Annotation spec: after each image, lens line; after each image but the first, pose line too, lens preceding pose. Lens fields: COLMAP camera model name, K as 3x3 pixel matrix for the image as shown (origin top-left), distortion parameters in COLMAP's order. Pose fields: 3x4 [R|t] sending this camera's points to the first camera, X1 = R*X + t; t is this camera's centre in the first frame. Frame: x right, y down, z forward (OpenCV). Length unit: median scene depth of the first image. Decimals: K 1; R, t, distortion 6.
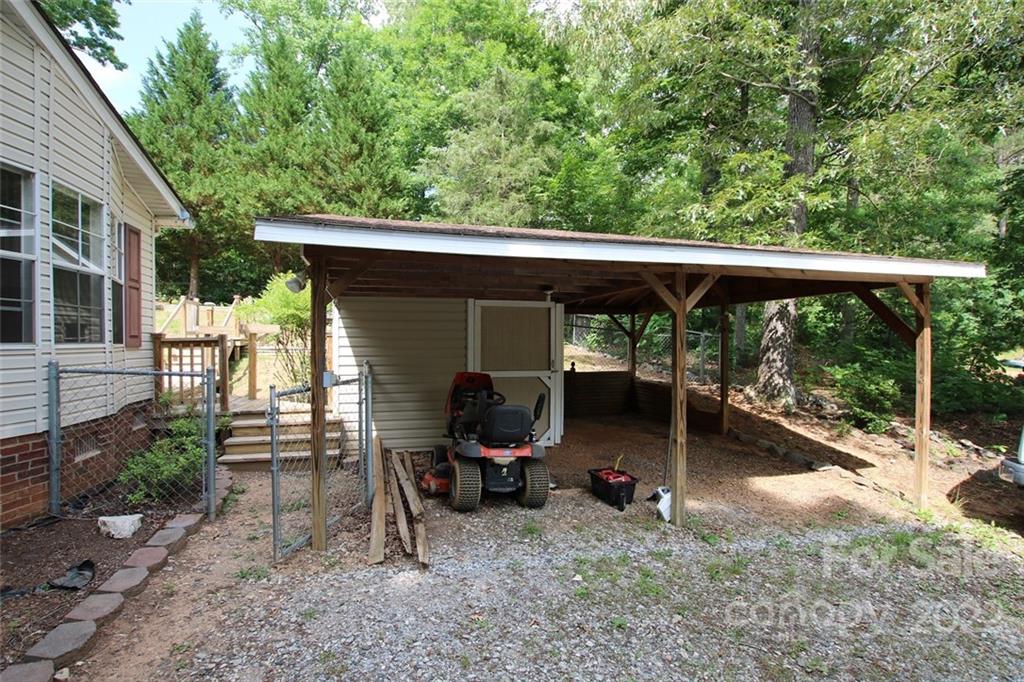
lens RADIAL K [[476.7, 0, 505.8], [0, 476.7, 343.2], [0, 0, 1]] dist [-0.030233, 0.003794]
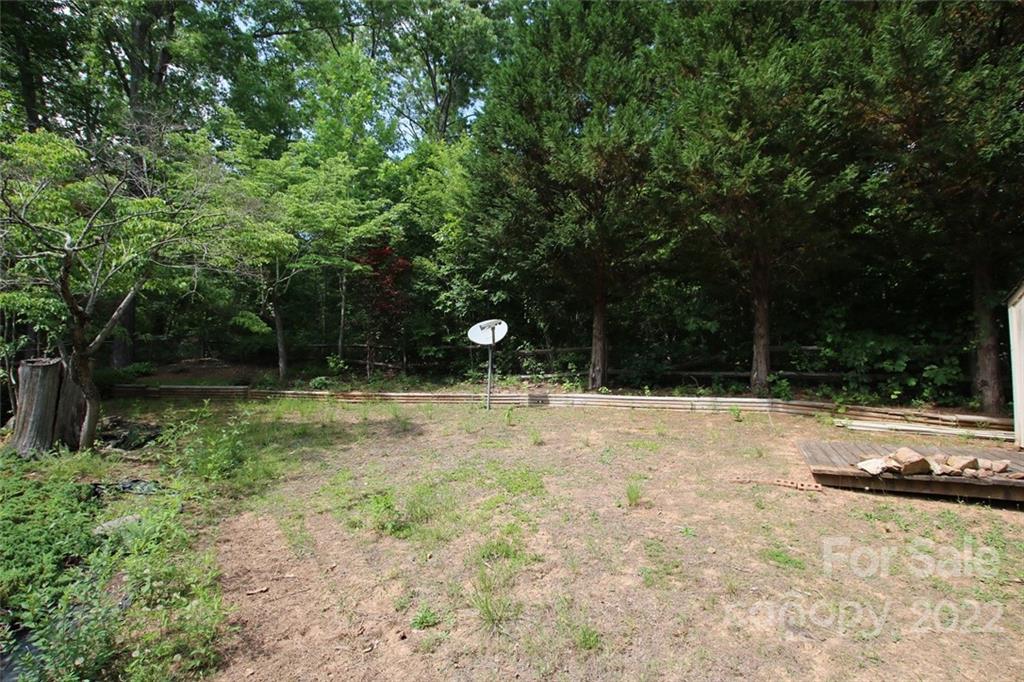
lens RADIAL K [[476.7, 0, 507.9], [0, 476.7, 342.2], [0, 0, 1]] dist [-0.030233, 0.003794]
pose [[0.692199, -0.056551, -0.719487, -1.484525], [-0.008719, 0.996197, -0.086689, -0.370879], [0.721654, 0.066279, 0.689074, 2.378946]]
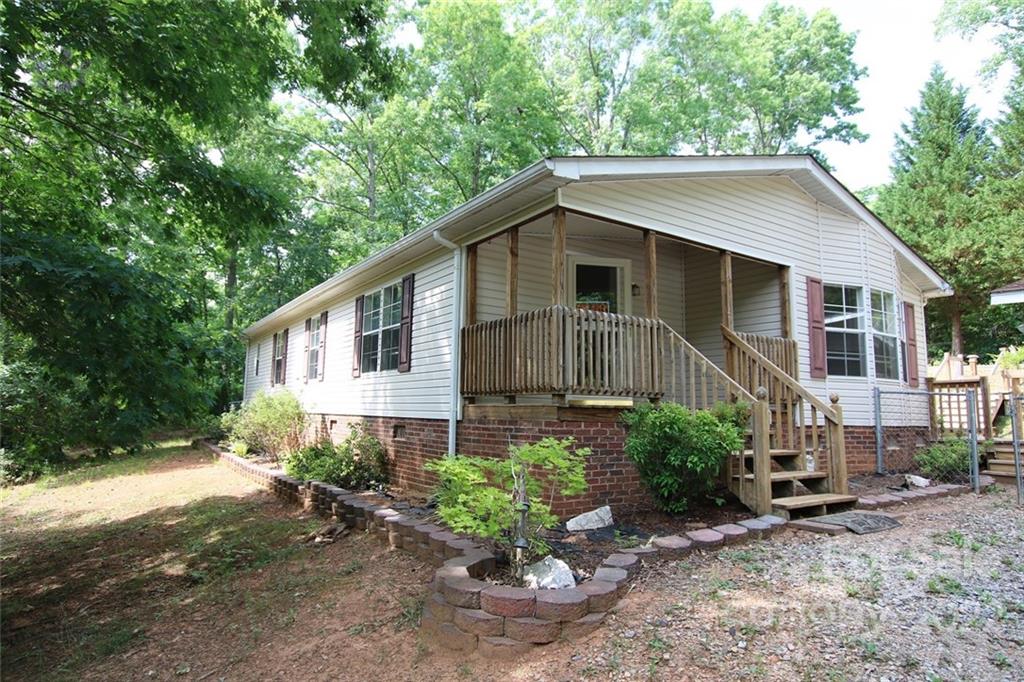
lens RADIAL K [[586.4, 0, 509.6], [0, 586.4, 344.8], [0, 0, 1]] dist [-0.019314, -0.000706]
pose [[0.321381, -0.099312, -0.941728, 0.548991], [-0.026467, 0.993155, -0.113768, 0.132172], [0.946580, 0.061488, 0.316552, -0.828538]]
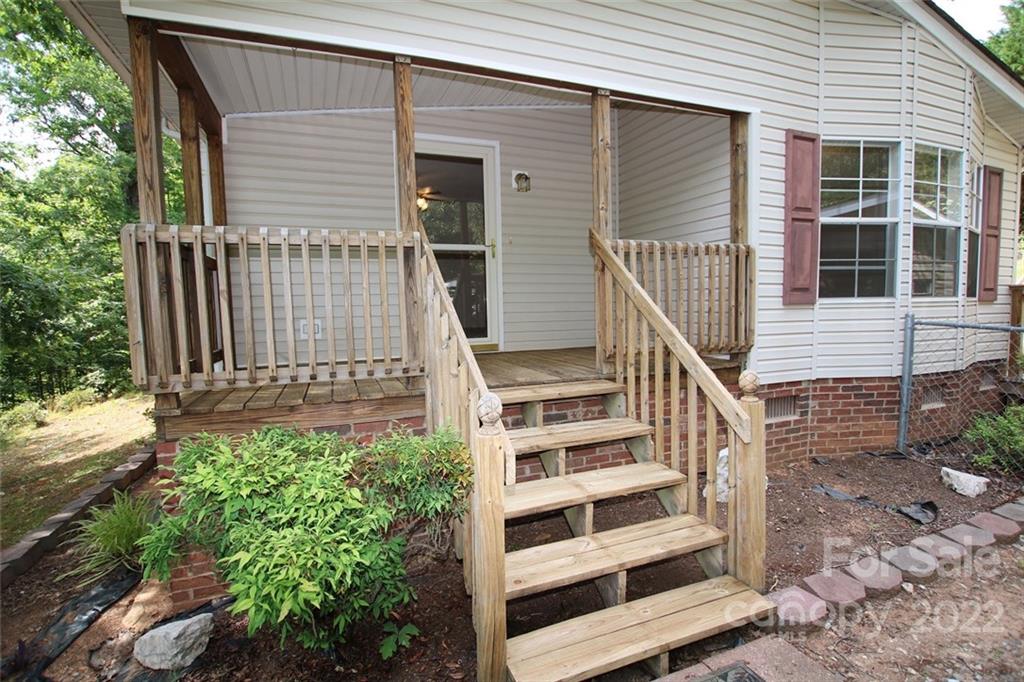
lens RADIAL K [[476.7, 0, 515.6], [0, 476.7, 342.9], [0, 0, 1]] dist [-0.030233, 0.003794]
pose [[0.119591, 0.082424, -0.989396, 0.003454], [0.011793, 0.996360, 0.084430, 0.003026], [0.992753, -0.021765, 0.118184, -0.036397]]
